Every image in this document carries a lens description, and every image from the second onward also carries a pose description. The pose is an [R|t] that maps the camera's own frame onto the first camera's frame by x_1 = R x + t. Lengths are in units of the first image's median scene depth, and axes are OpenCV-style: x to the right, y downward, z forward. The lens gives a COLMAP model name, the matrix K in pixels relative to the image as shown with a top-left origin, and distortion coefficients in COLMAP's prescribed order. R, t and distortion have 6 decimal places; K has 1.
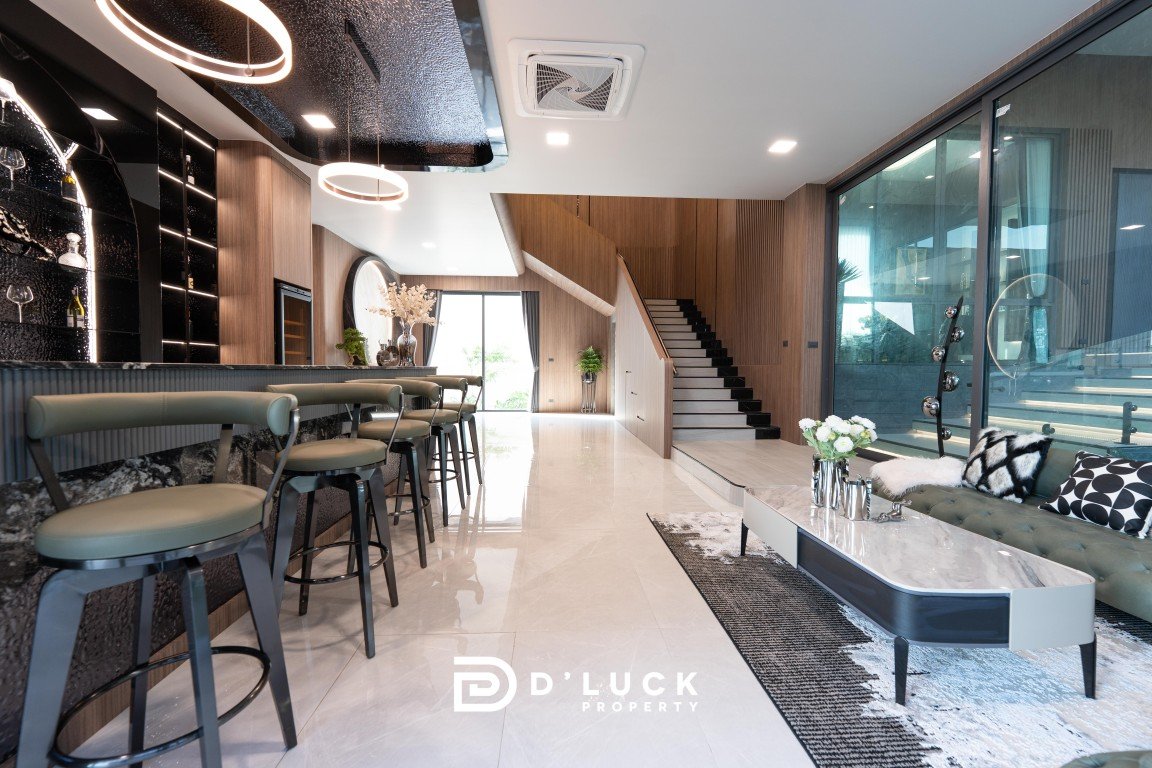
lens RADIAL K [[462.5, 0, 576.4], [0, 462.5, 384.0], [0, 0, 1]] dist [-0.002877, 0.000654]
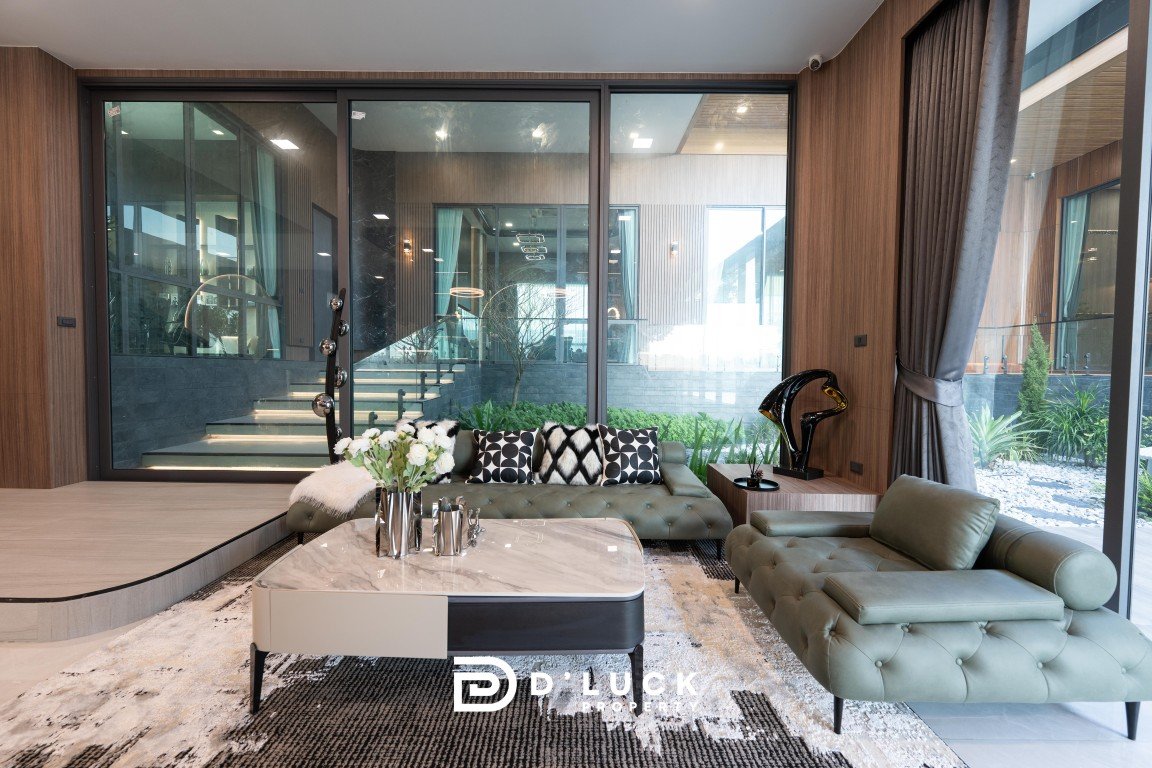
lens RADIAL K [[462.5, 0, 573.8], [0, 462.5, 383.7], [0, 0, 1]] dist [-0.002877, 0.000654]
pose [[0.063543, -0.037417, 0.997277, -0.157408], [0.023850, 0.999068, 0.035965, -0.021226], [-0.997694, 0.021500, 0.064376, 0.690900]]
